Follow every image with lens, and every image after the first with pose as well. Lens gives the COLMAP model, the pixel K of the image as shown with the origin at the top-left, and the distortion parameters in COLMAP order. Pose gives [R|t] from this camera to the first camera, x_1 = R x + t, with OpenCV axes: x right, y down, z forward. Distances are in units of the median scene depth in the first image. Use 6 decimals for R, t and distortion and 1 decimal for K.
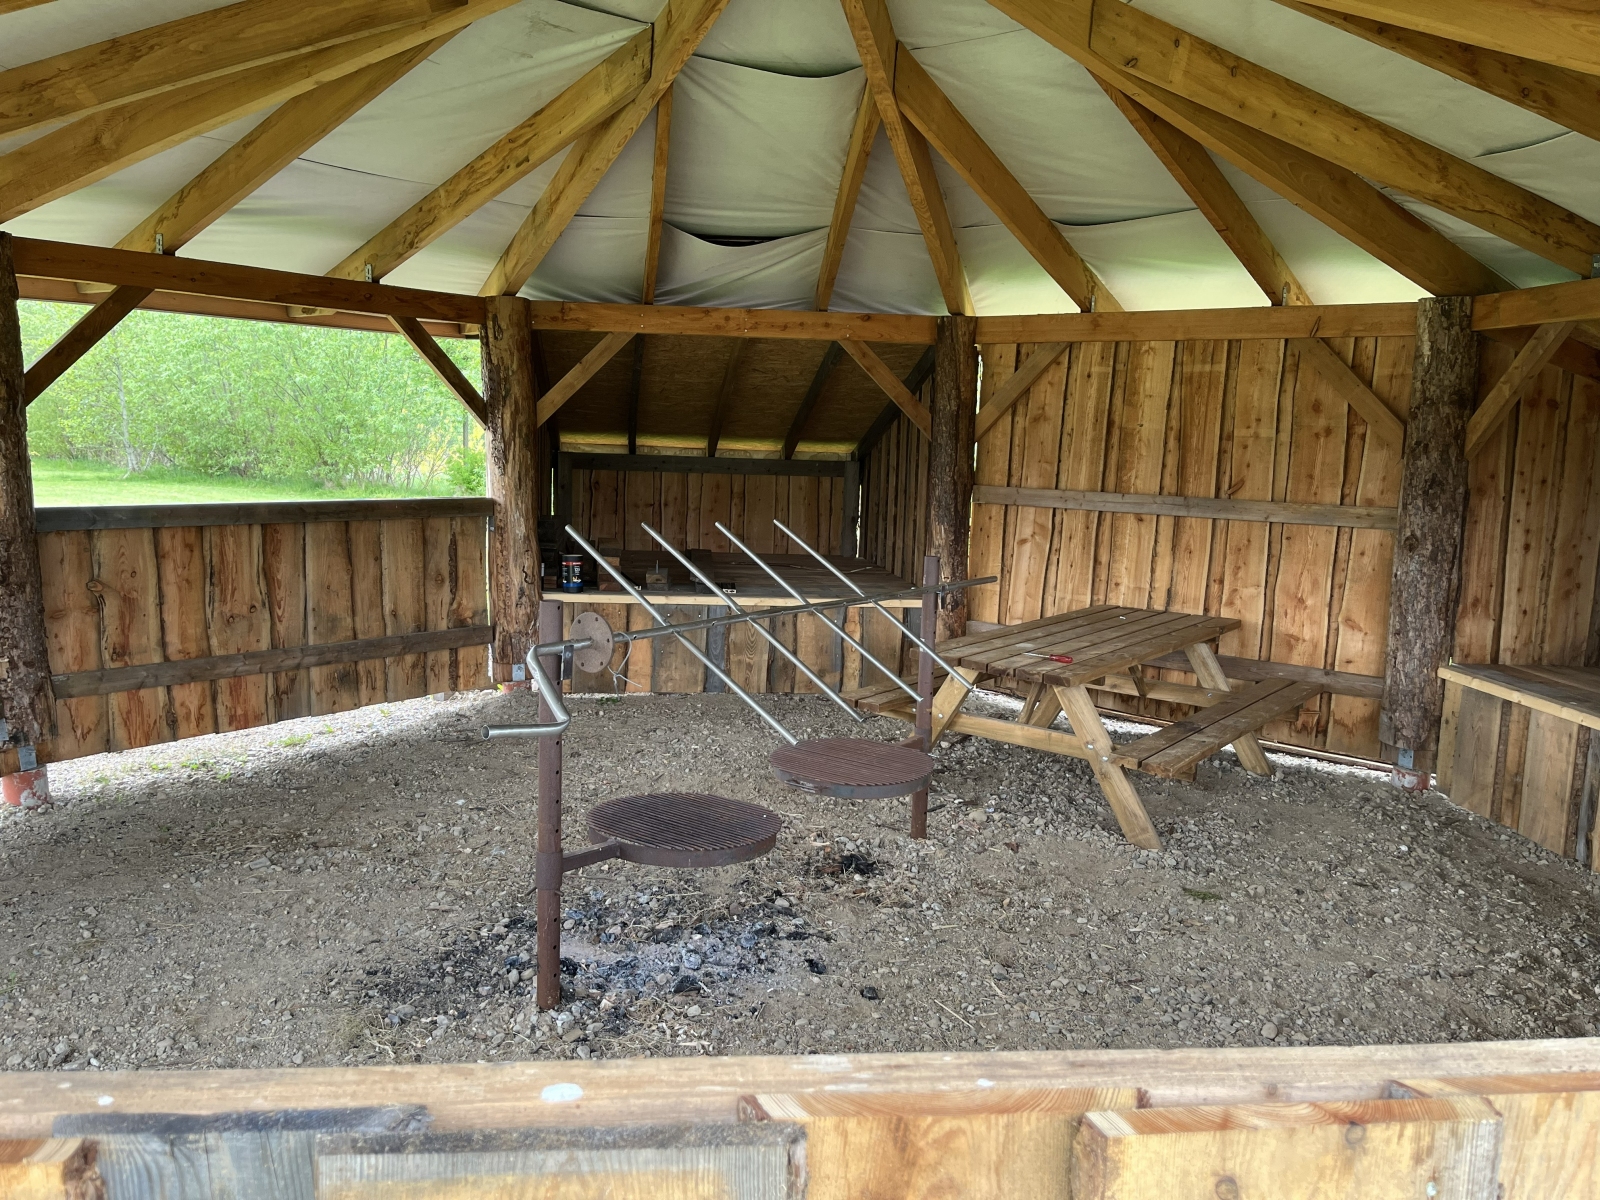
lens RADIAL K [[1183.8, 0, 800.0], [0, 1183.8, 600.0], [0, 0, 1]] dist [0.004058, 0.001305]
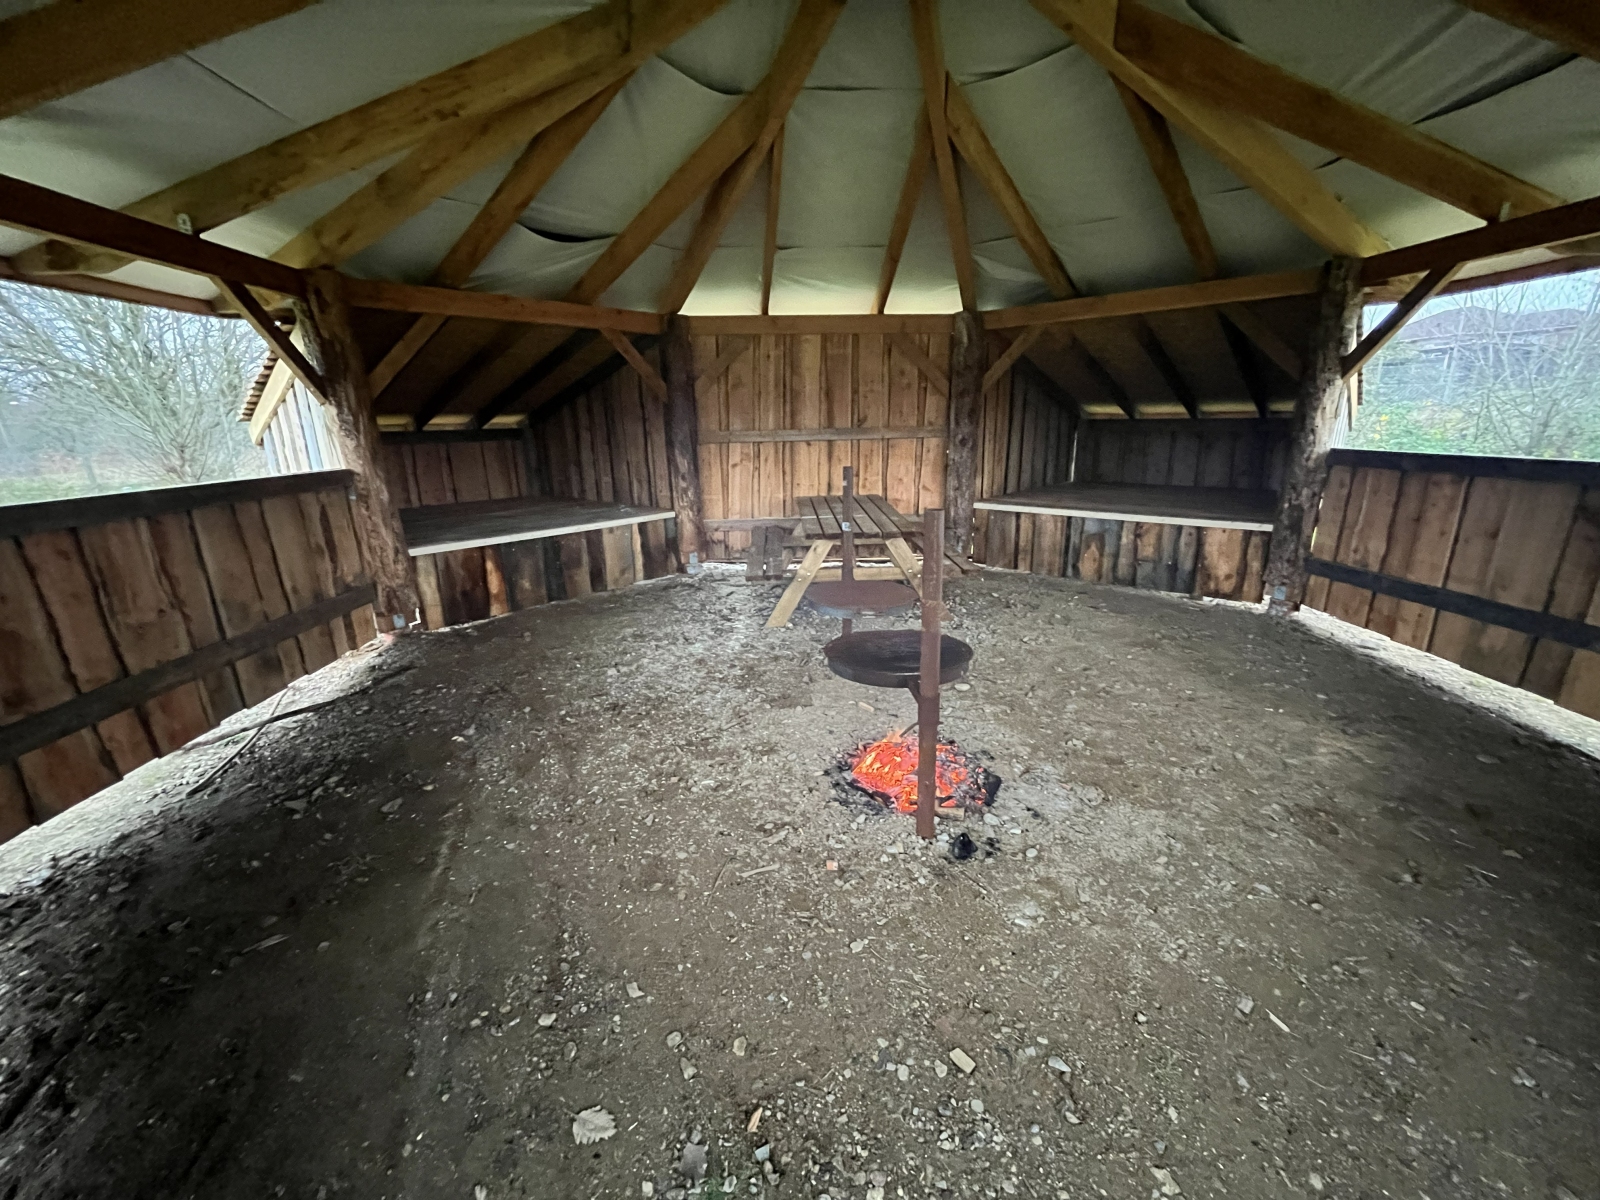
lens RADIAL K [[637.7, 0, 800.0], [0, 637.7, 600.0], [0, 0, 1]] dist [0.001471, -0.003816]
pose [[0.752827, -0.223918, 0.618961, -0.345099], [0.136154, 0.972995, 0.186394, -0.022370], [-0.643982, -0.056048, 0.762984, 0.290386]]
